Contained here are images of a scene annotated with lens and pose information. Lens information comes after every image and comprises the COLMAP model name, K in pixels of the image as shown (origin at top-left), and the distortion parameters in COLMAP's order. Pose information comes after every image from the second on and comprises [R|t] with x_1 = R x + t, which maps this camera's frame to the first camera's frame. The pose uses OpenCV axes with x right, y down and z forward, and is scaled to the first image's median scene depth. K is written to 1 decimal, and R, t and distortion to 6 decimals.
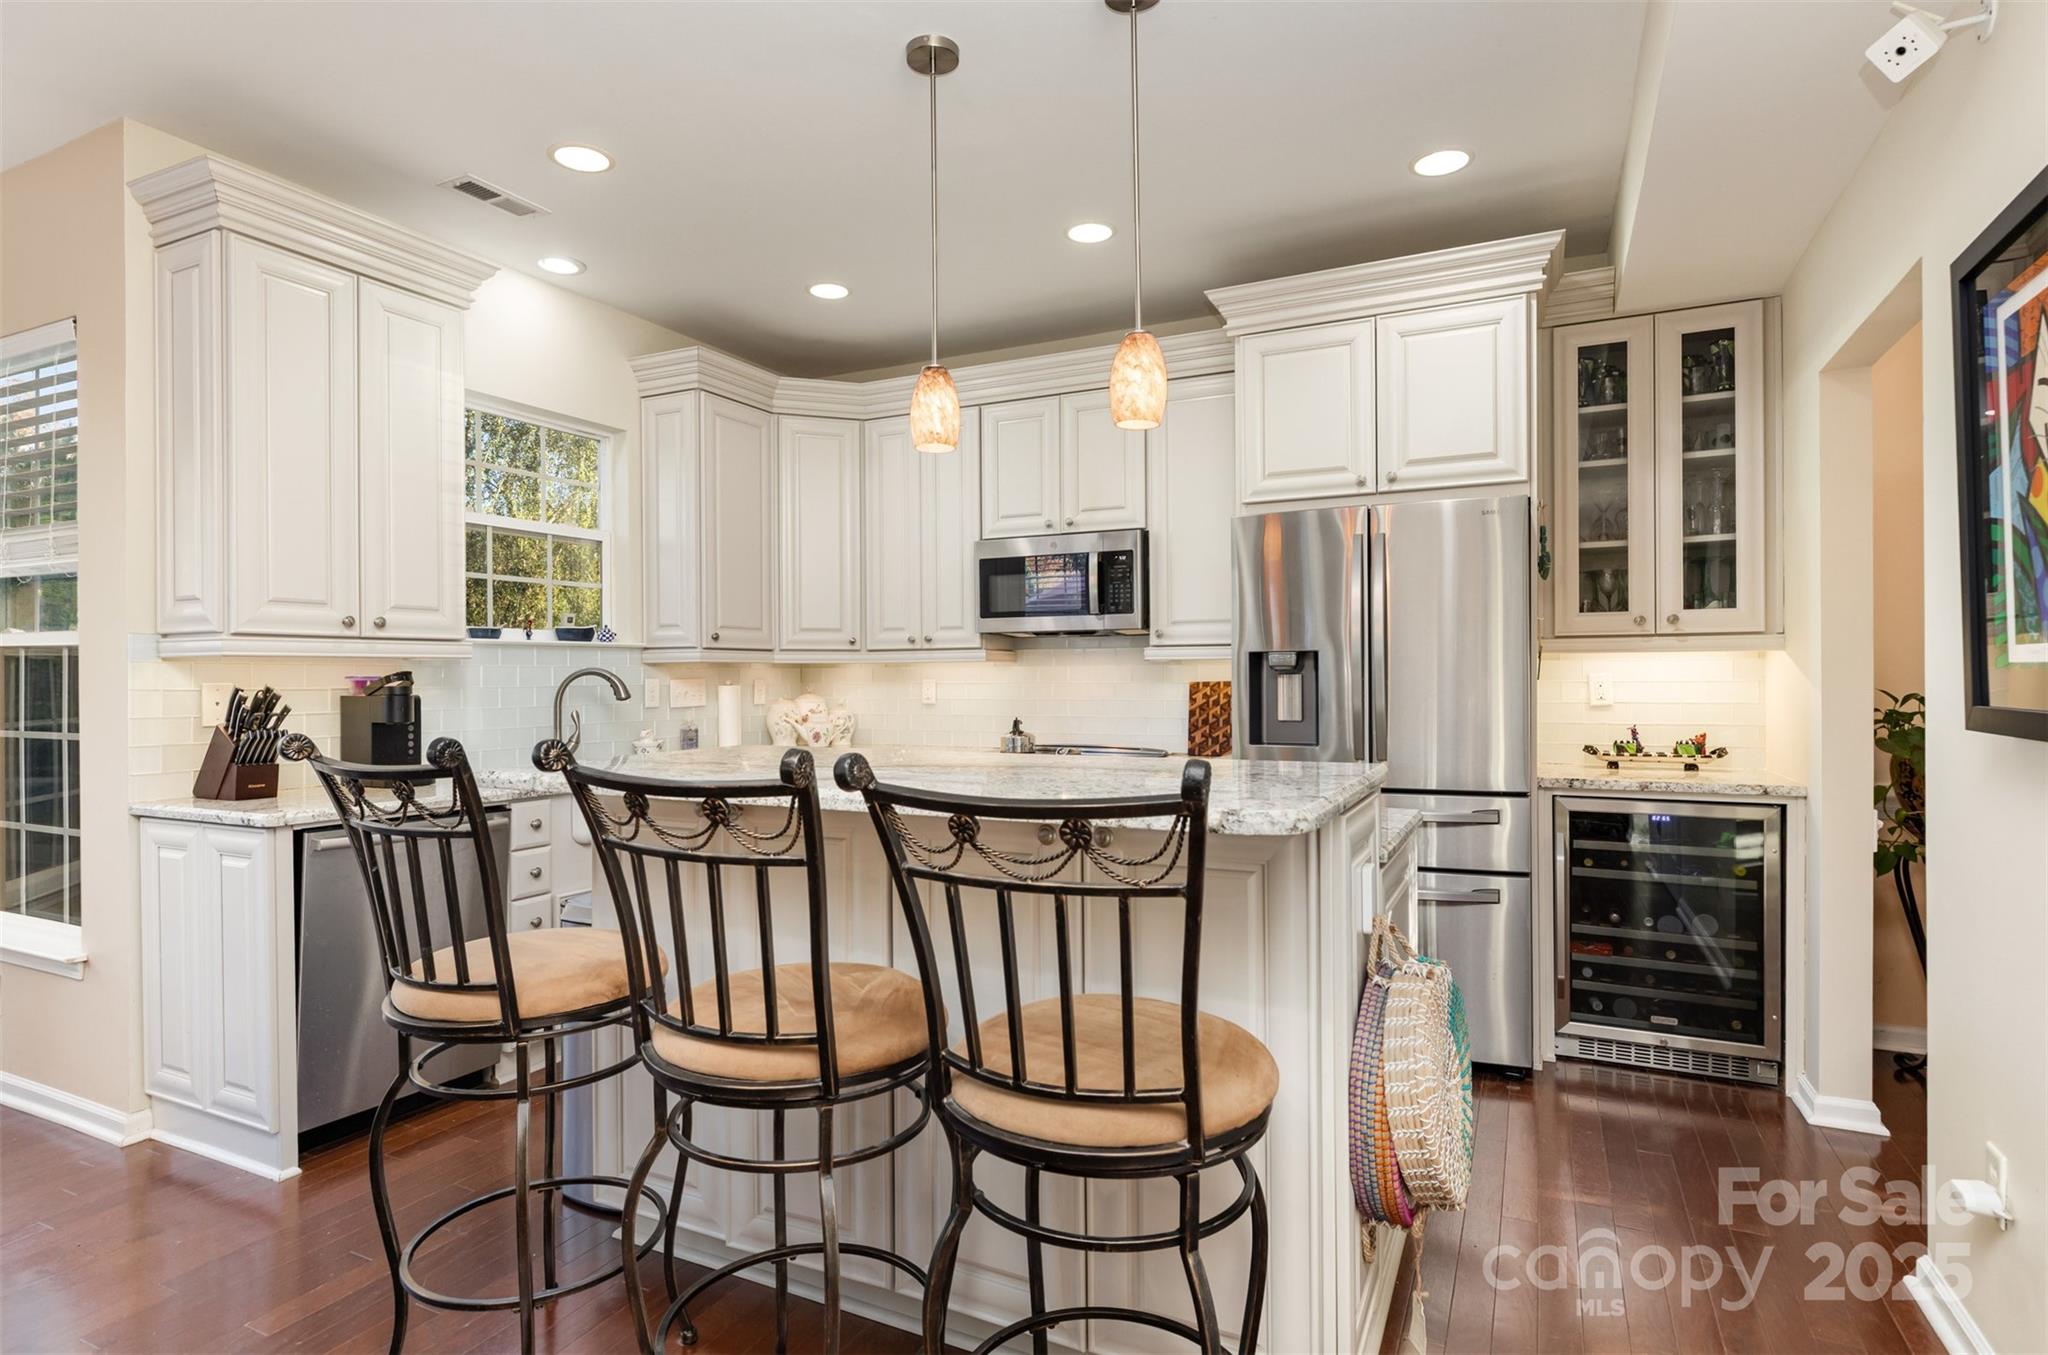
lens RADIAL K [[1068.5, 0, 1025.3], [0, 1068.5, 672.3], [0, 0, 1]] dist [-0.001963, -0.000200]
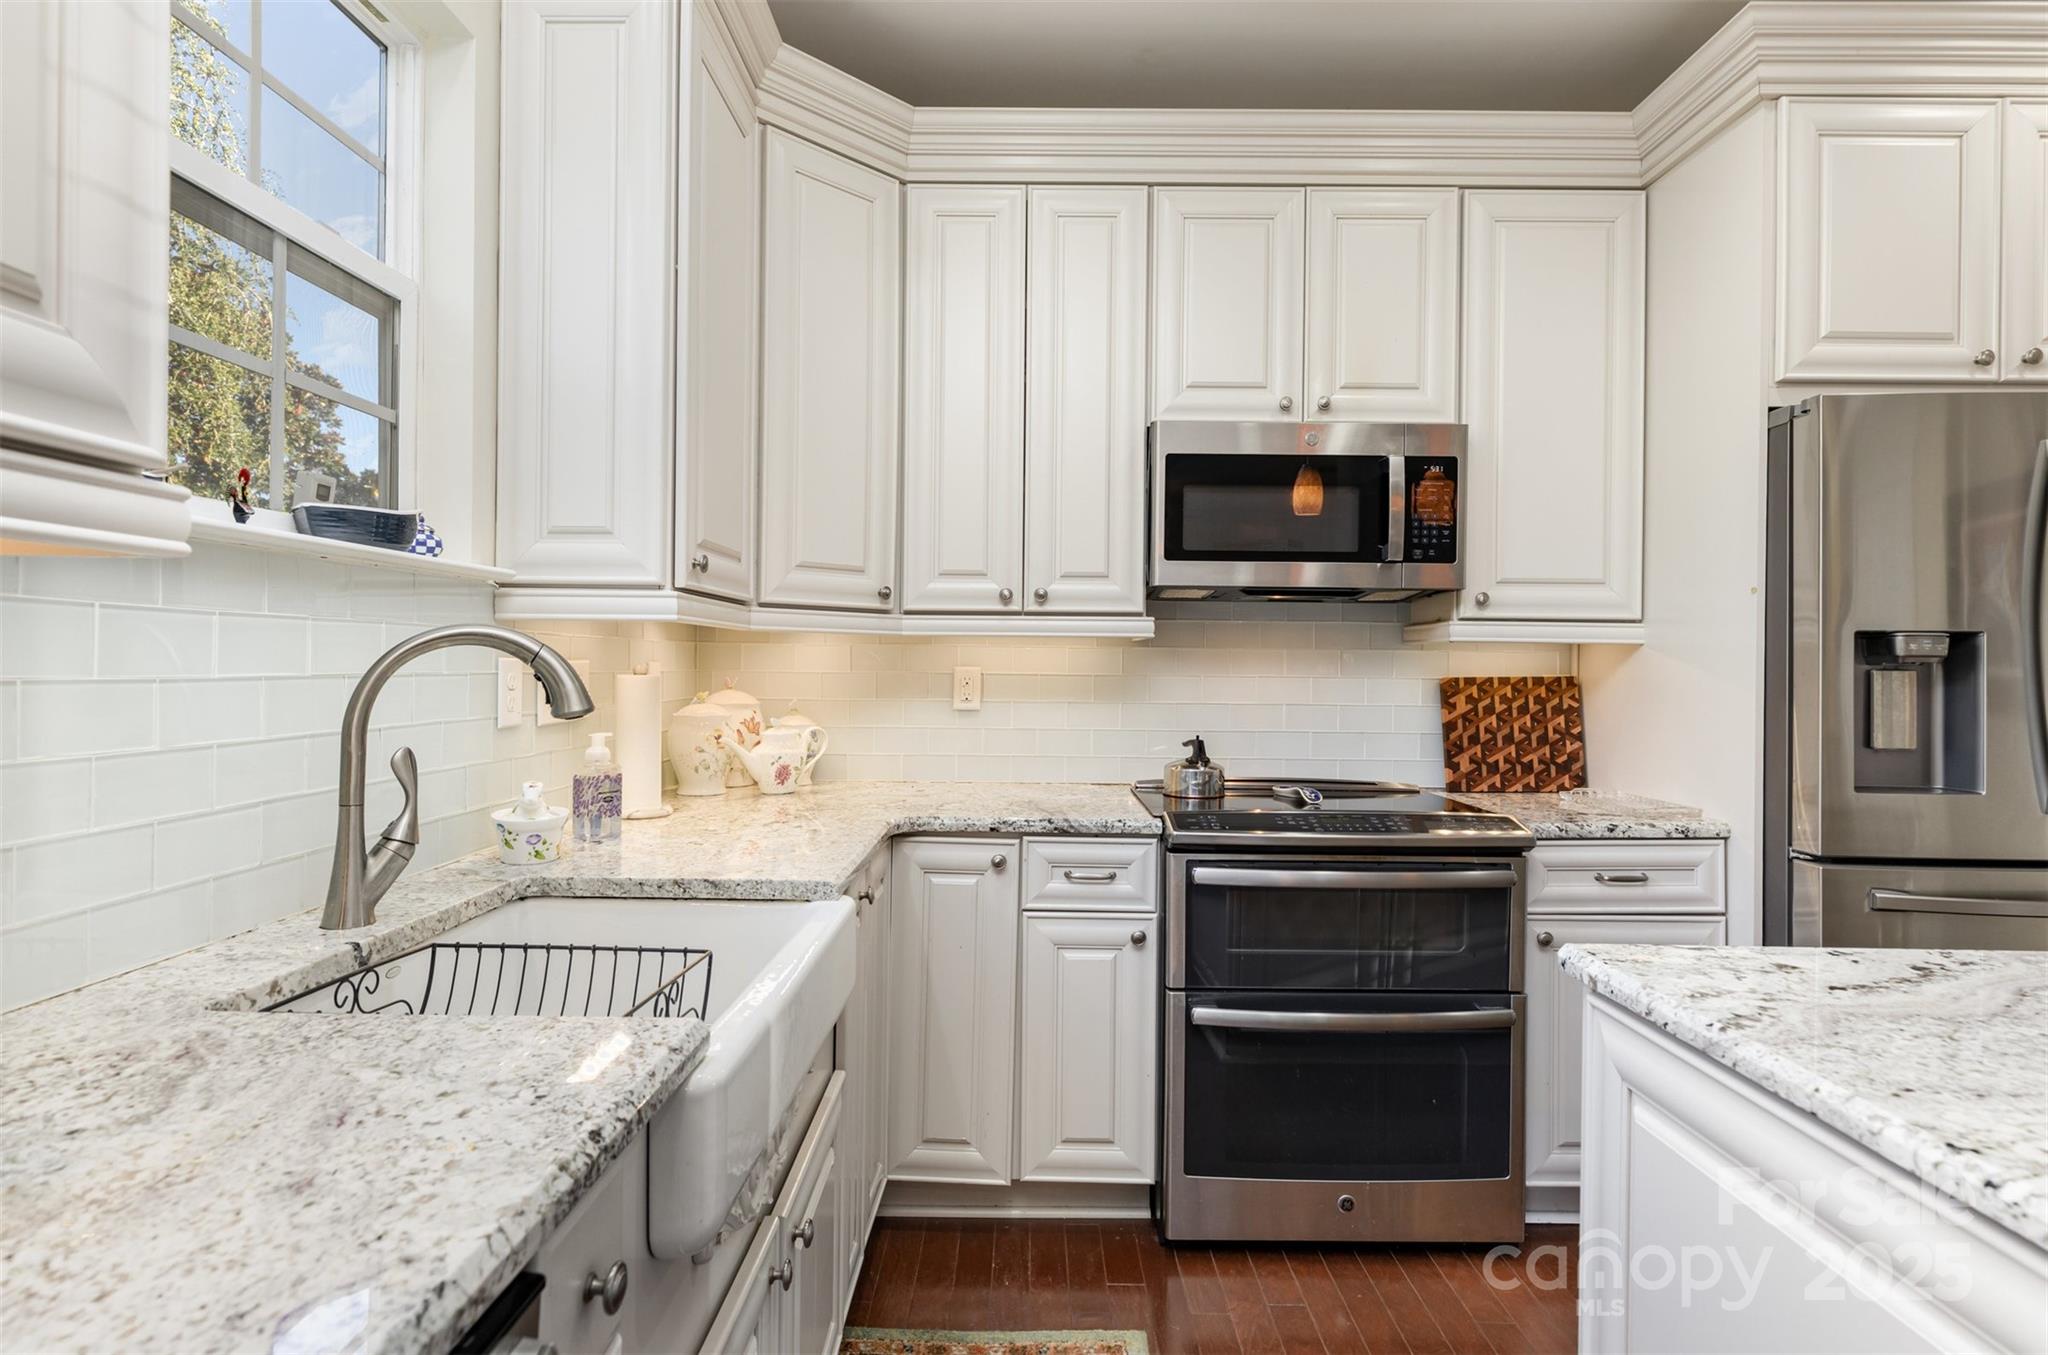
lens RADIAL K [[1022.0, 0, 1027.2], [0, 1022.0, 659.6], [0, 0, 1]] dist [-0.000683, -0.000003]
pose [[0.899836, 0.016606, 0.435912, -0.414407], [-0.016664, 0.999854, -0.003689, 0.005592], [-0.435910, -0.003944, 0.899982, 0.668563]]
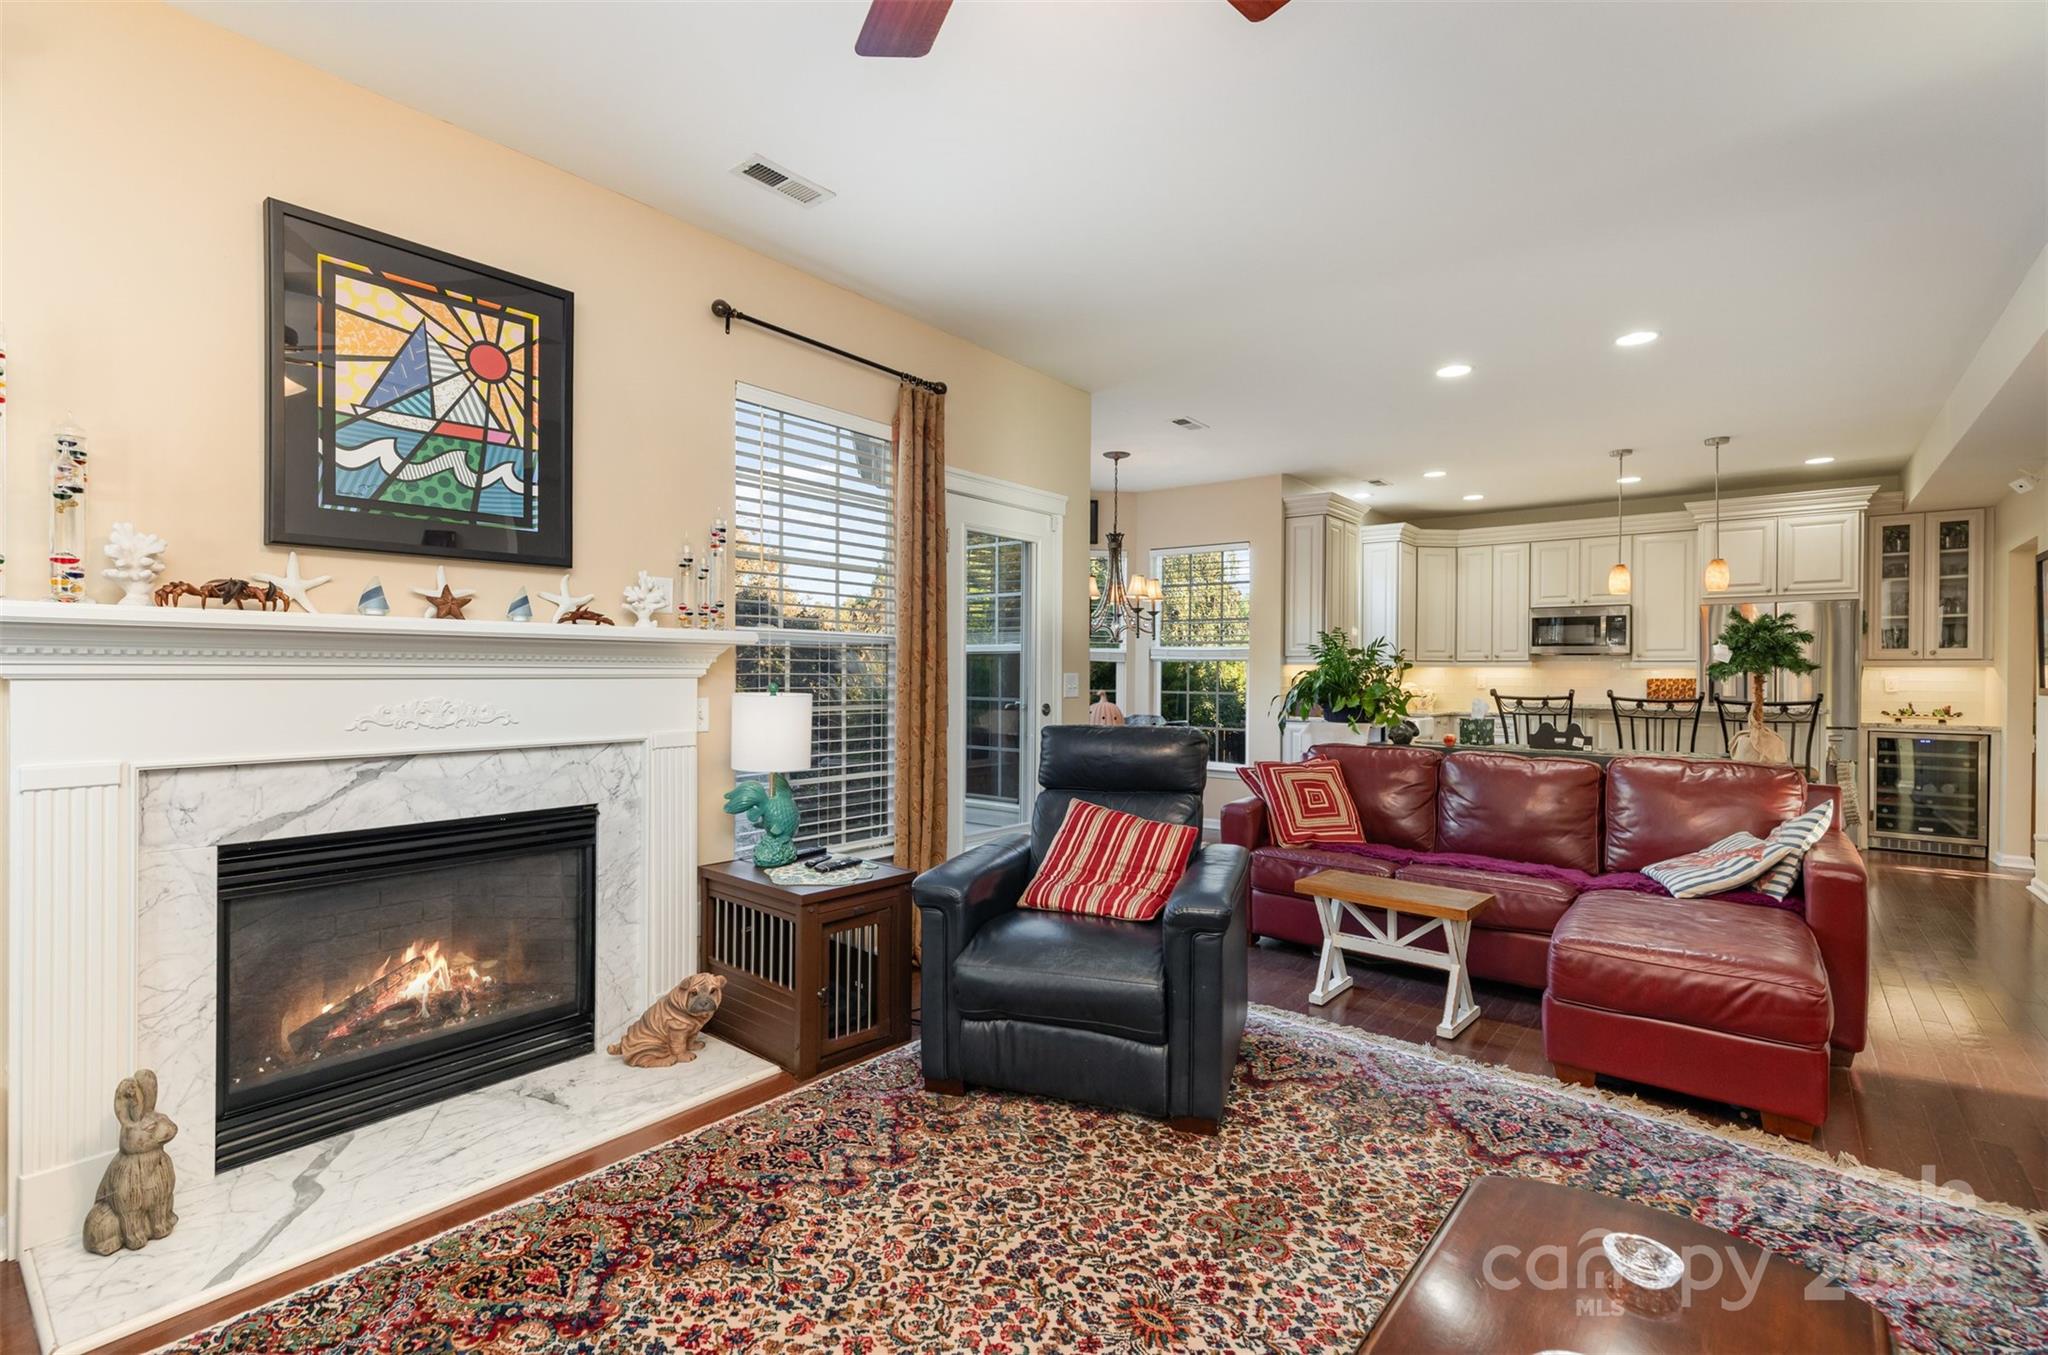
lens RADIAL K [[935.3, 0, 1022.4], [0, 935.3, 673.0], [0, 0, 1]] dist [0.002843, 0.000191]
pose [[0.975170, 0.011927, -0.221138, -0.736181], [-0.010910, 0.999924, 0.005819, 0.001551], [0.221190, -0.003262, 0.975225, -1.202857]]
